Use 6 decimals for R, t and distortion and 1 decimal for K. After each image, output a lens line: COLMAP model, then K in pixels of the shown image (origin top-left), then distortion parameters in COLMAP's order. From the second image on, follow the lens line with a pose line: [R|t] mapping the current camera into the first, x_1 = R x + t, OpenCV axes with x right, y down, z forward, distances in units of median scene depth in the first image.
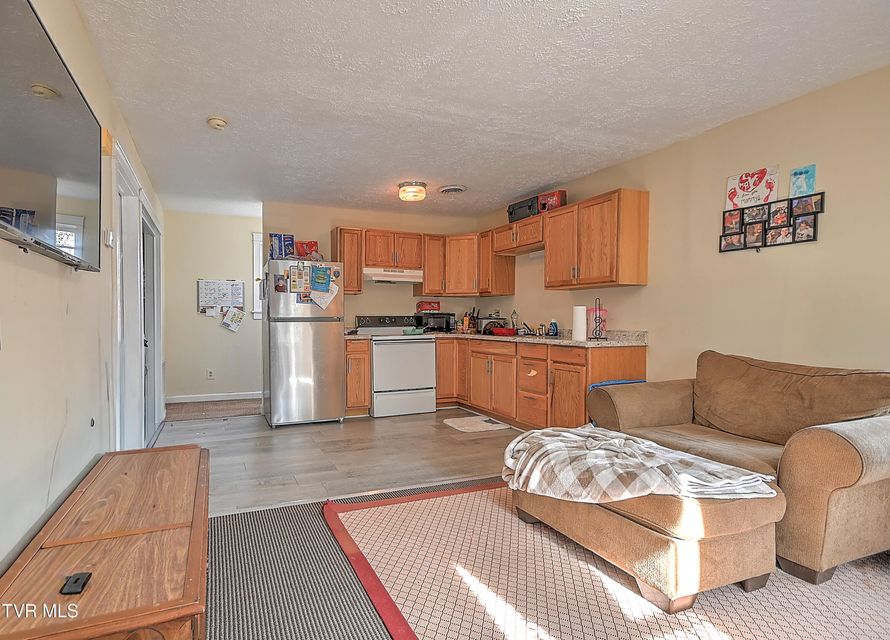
lens RADIAL K [[467.7, 0, 417.8], [0, 467.7, 328.0], [0, 0, 1]] dist [0.003395, 0.001286]
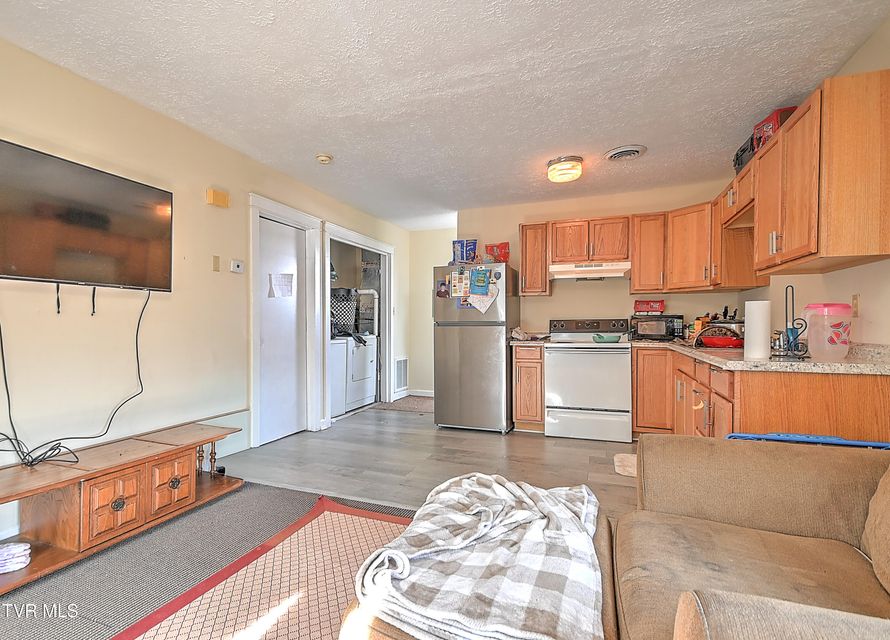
lens RADIAL K [[467.7, 0, 417.8], [0, 467.7, 328.0], [0, 0, 1]] dist [0.003395, 0.001286]
pose [[0.695326, 0.005197, -0.718676, 0.370857], [-0.011532, 0.999926, -0.003927, -0.004060], [0.718602, 0.011019, 0.695334, 0.218272]]
